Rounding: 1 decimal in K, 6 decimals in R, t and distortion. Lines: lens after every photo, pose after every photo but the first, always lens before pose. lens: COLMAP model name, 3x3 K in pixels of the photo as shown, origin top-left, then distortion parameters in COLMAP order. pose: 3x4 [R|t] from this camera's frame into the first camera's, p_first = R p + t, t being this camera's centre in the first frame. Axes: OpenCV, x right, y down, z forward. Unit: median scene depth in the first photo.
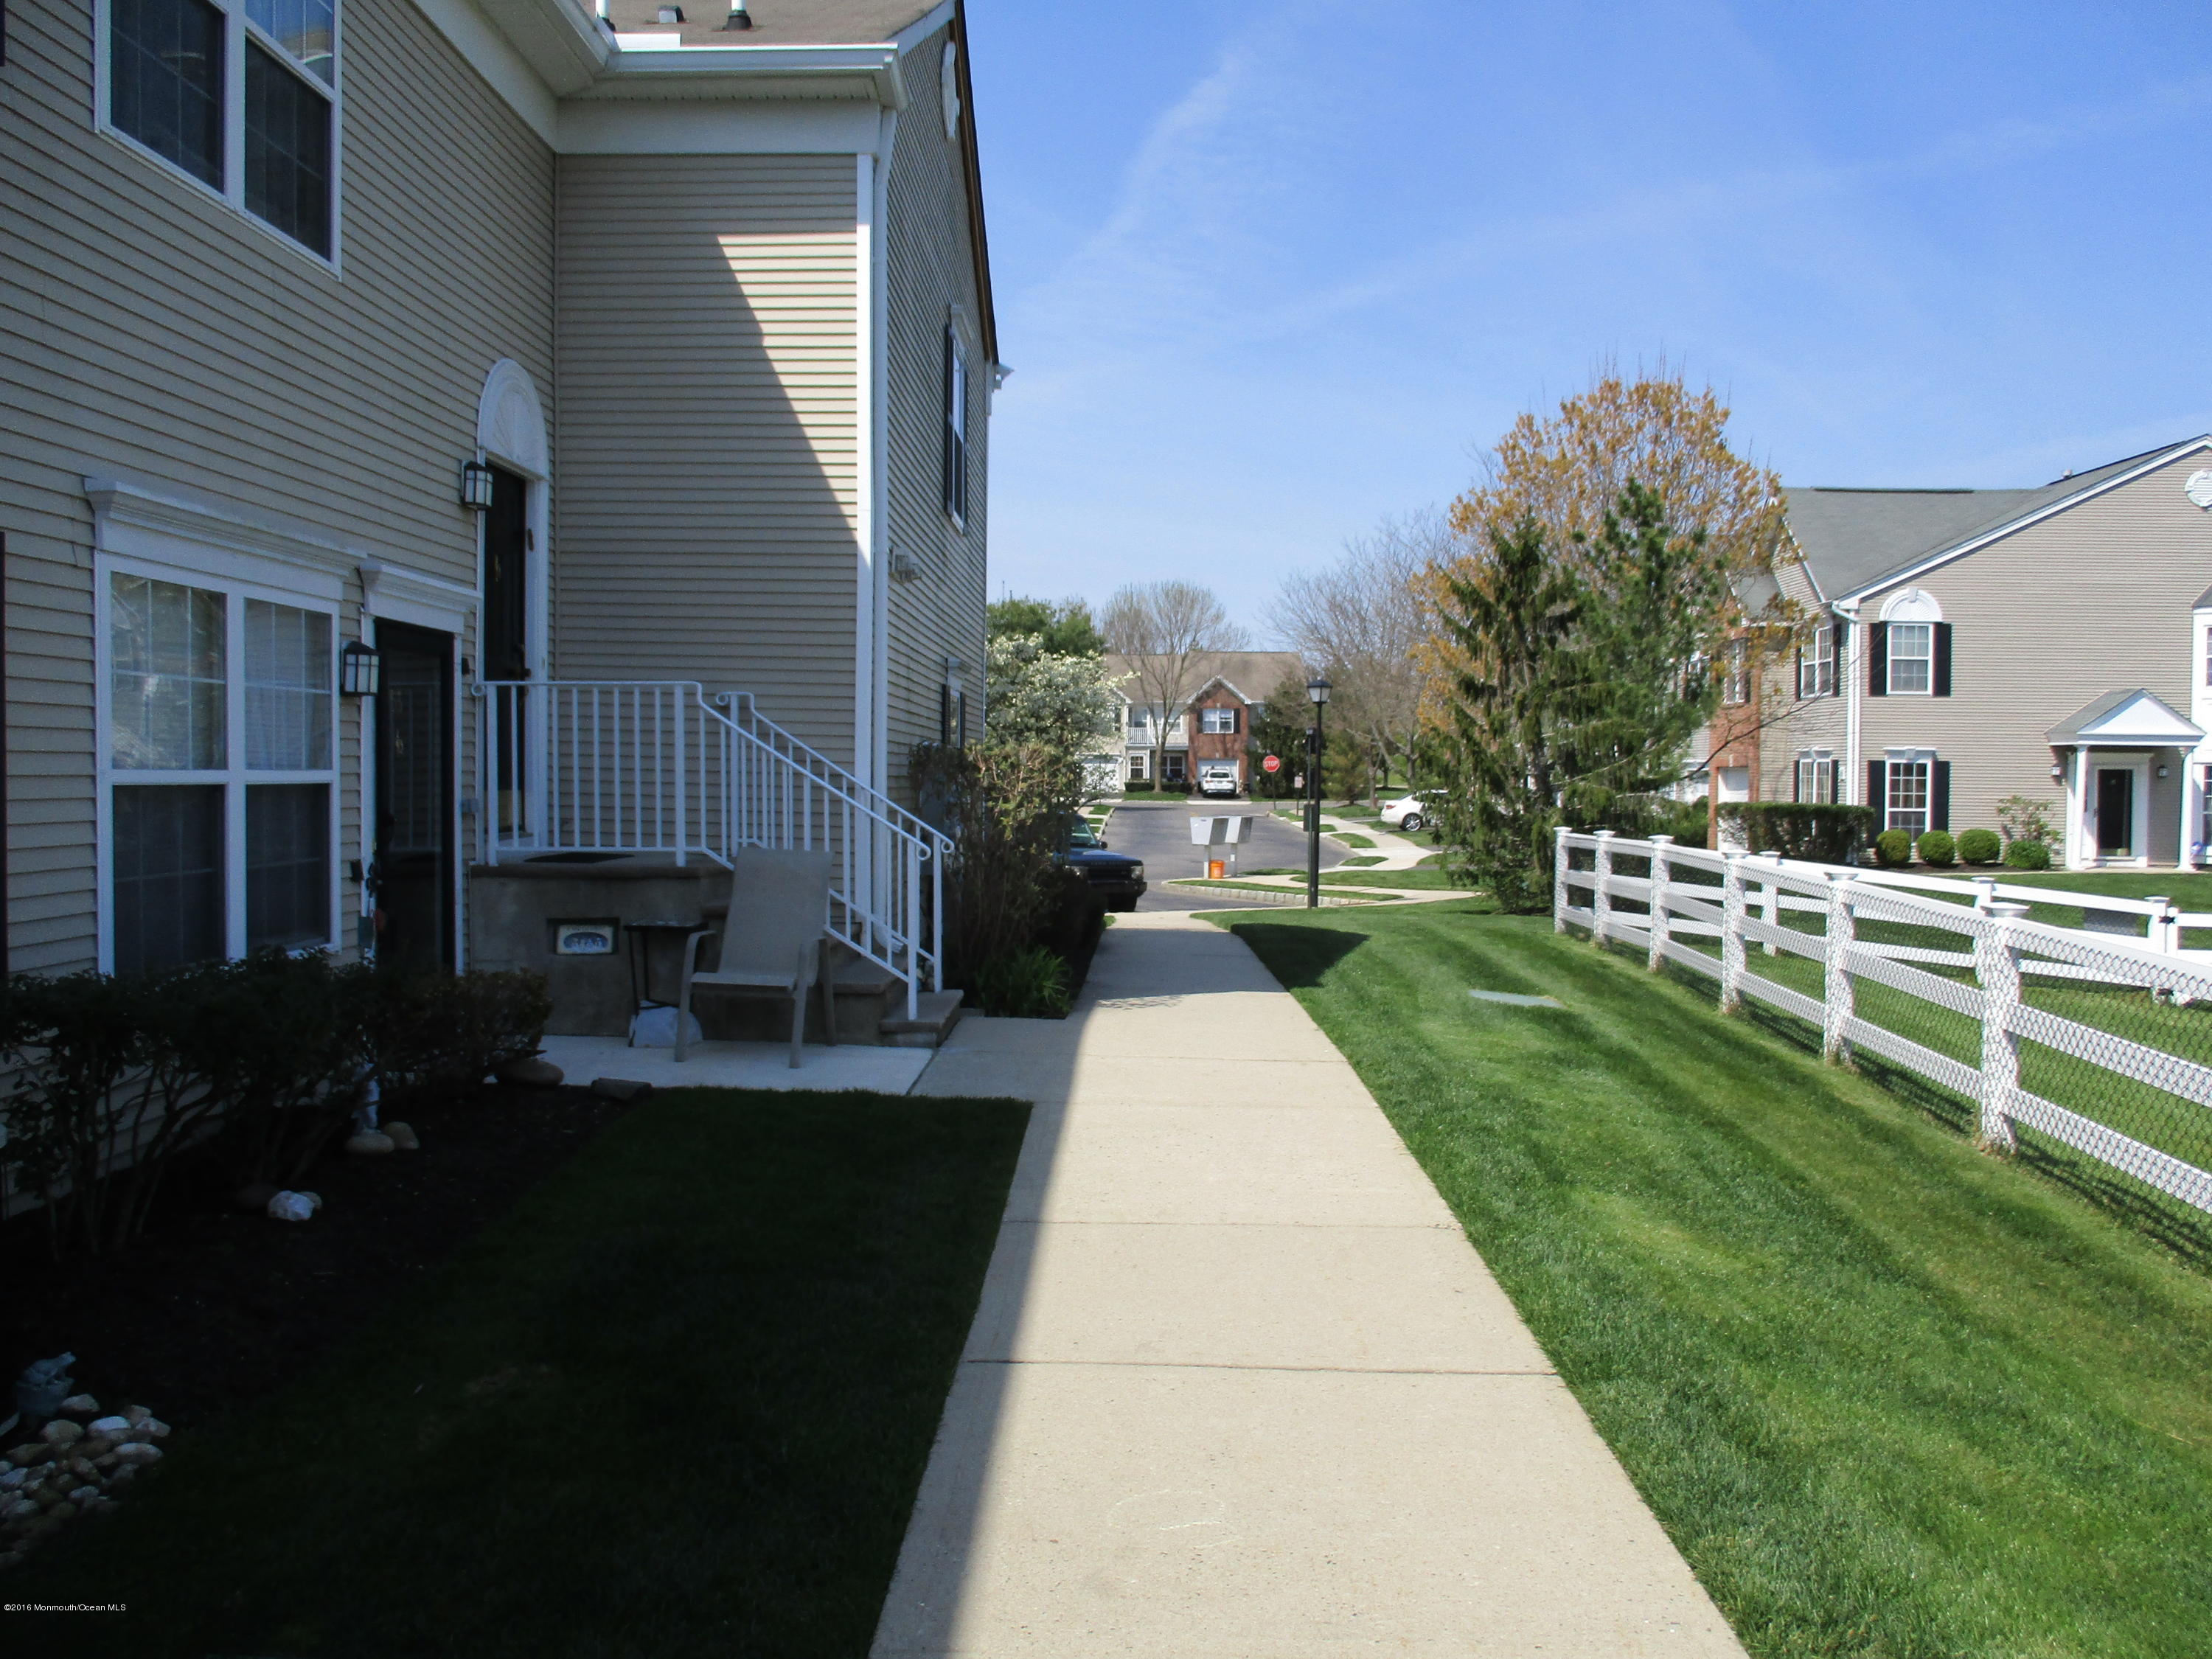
lens RADIAL K [[1884.8, 0, 1106.0], [0, 1884.8, 829.5], [0, 0, 1]] dist [-0.003506, 0.009227]
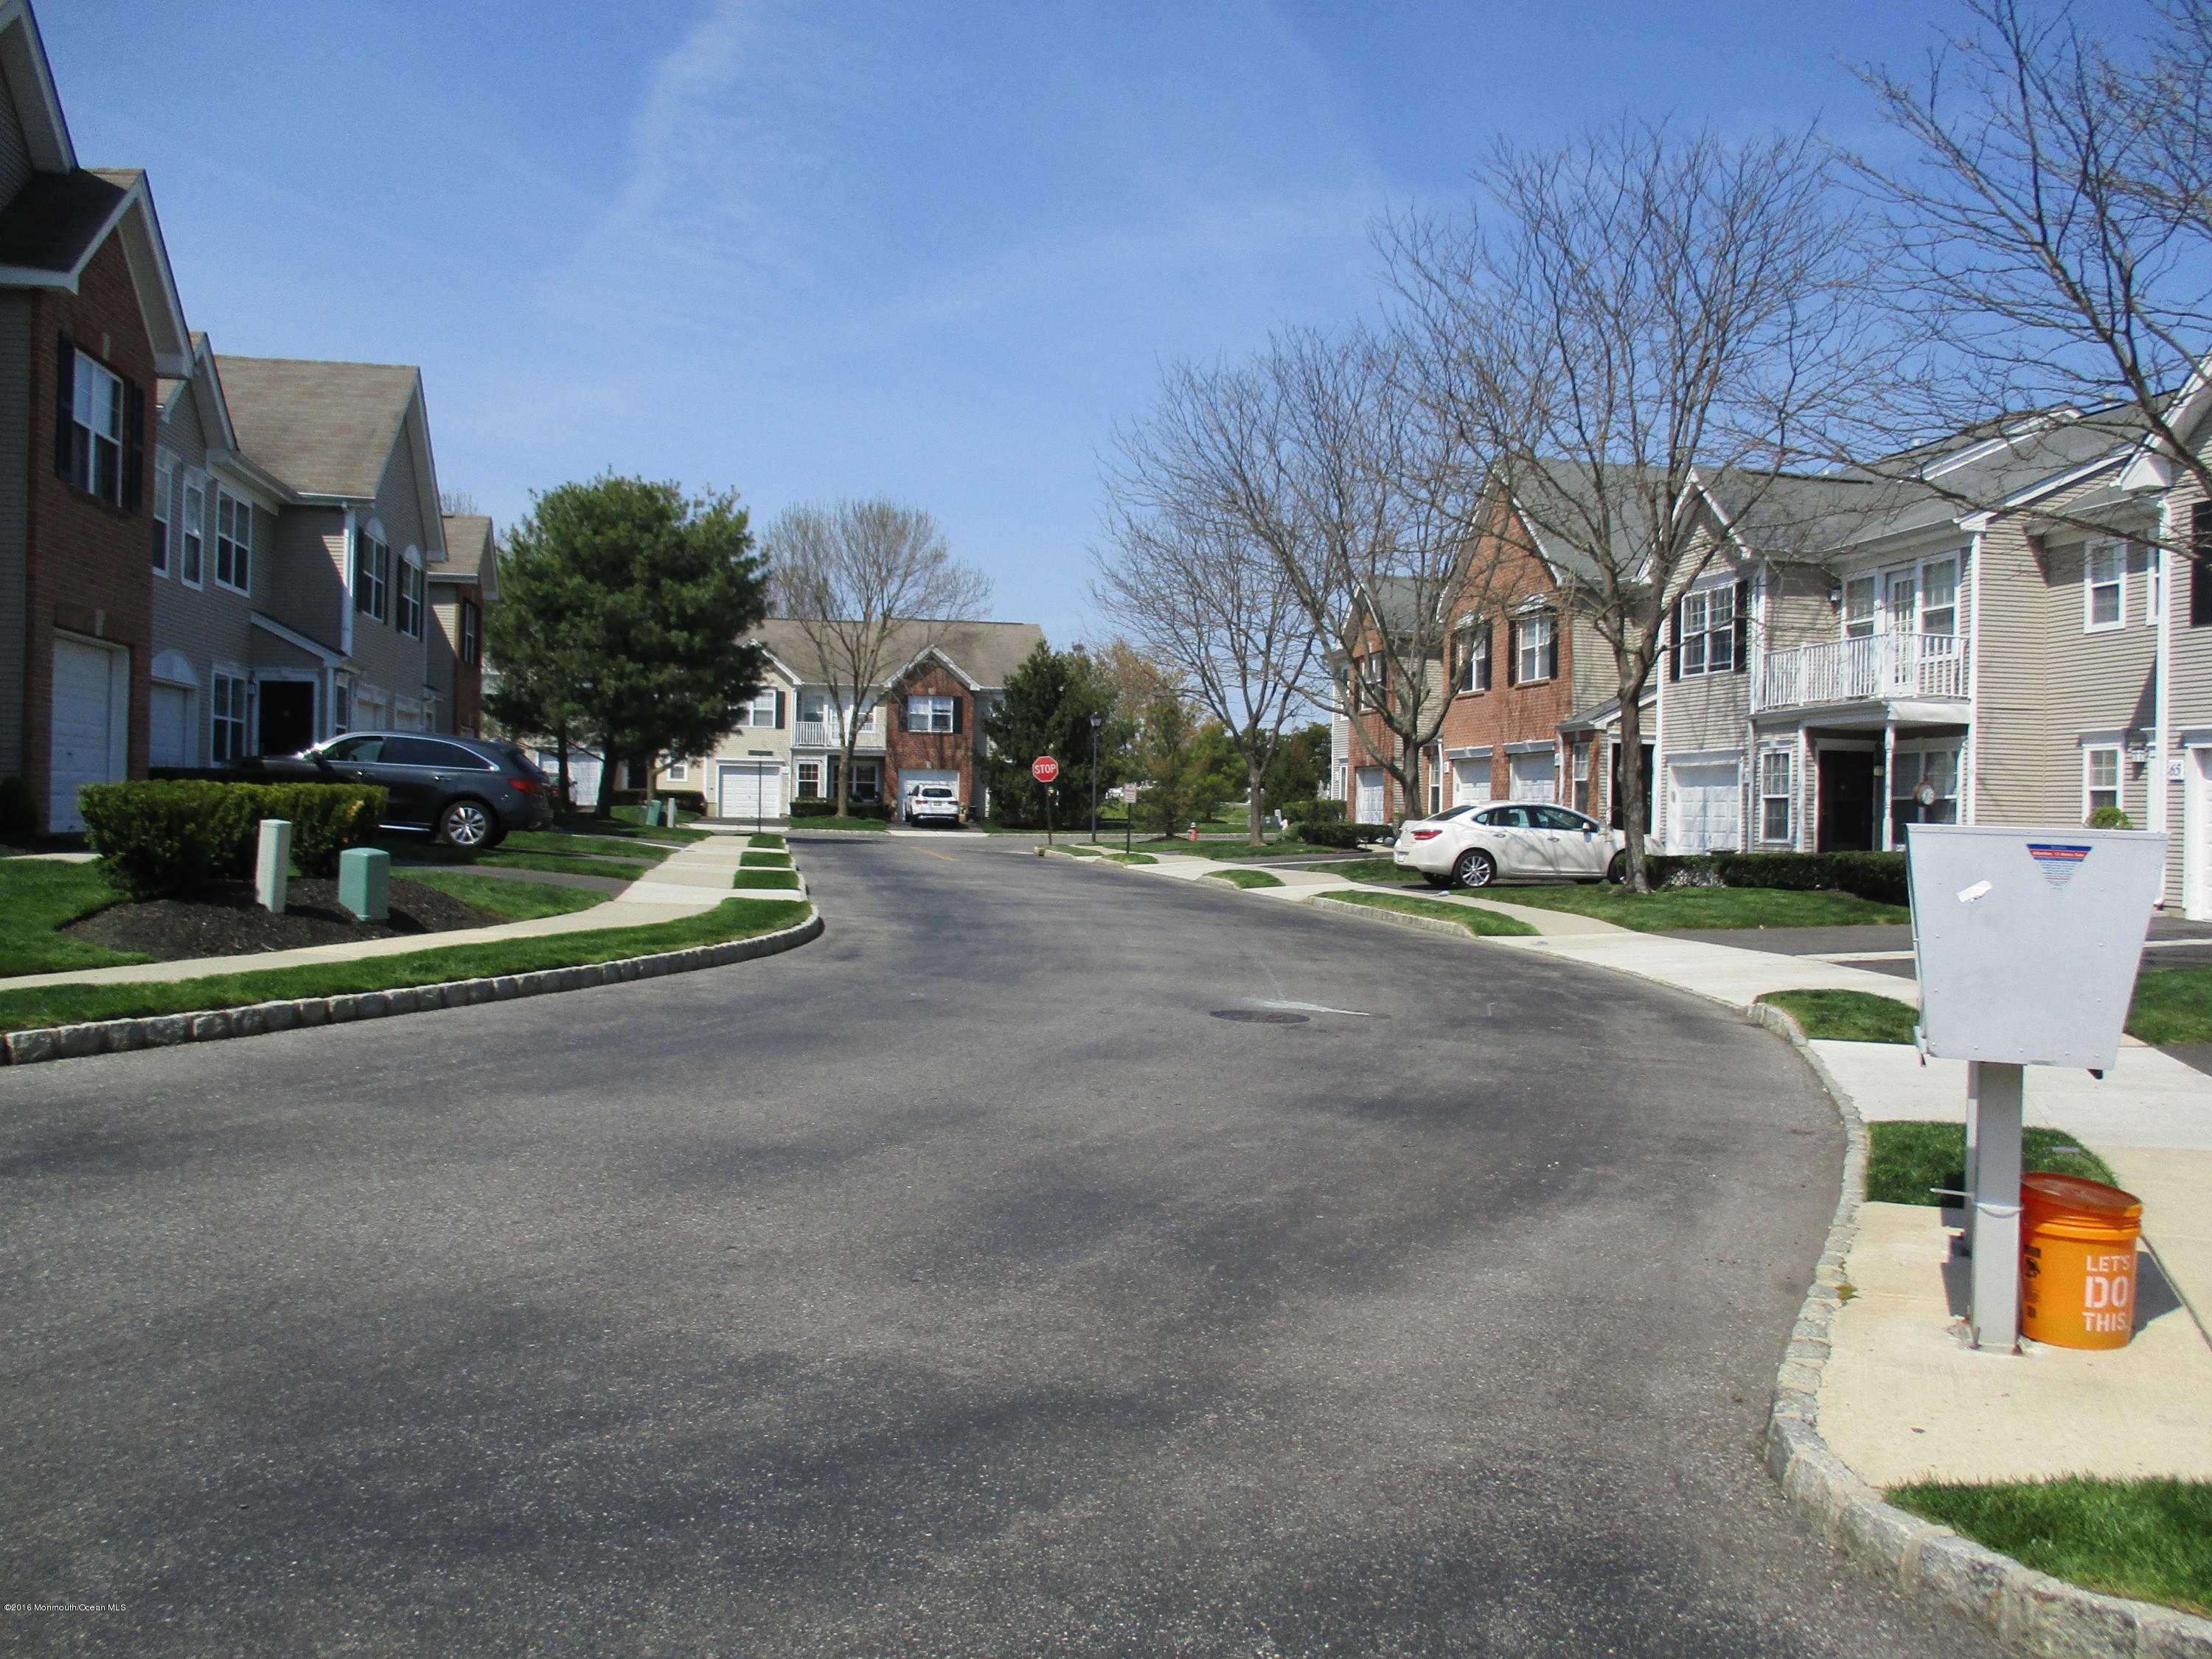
lens RADIAL K [[1884.8, 0, 1106.0], [0, 1884.8, 829.5], [0, 0, 1]] dist [-0.003506, 0.009227]
pose [[0.981282, 0.012600, 0.192164, -0.008875], [-0.008390, 0.999707, -0.022707, -0.001181], [-0.192394, 0.020670, 0.981100, 0.332083]]
